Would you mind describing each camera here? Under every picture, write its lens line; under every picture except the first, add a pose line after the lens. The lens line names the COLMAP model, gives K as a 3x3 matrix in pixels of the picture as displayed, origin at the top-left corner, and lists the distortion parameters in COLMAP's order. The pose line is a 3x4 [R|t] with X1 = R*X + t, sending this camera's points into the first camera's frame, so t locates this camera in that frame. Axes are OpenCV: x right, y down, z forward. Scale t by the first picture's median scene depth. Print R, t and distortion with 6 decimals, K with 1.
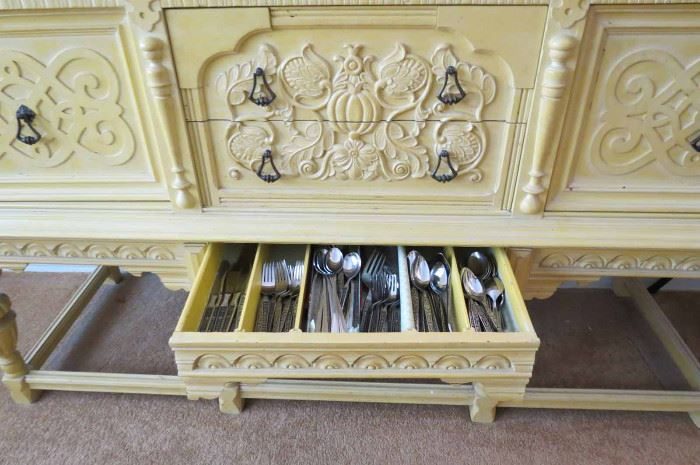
lens RADIAL K [[505.4, 0, 350.0], [0, 505.4, 232.5], [0, 0, 1]] dist [0.033722, -0.002319]
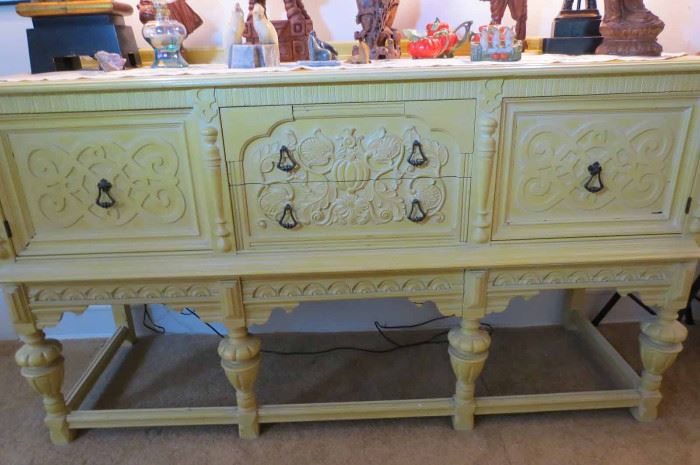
lens RADIAL K [[497.8, 0, 350.0], [0, 497.8, 232.5], [0, 0, 1]] dist [0.091505, 0.002983]
pose [[0.997336, -0.040675, 0.060554, -0.080275], [0.051428, 0.980778, -0.188230, 0.177492], [-0.051734, 0.190843, 0.980256, -0.321203]]
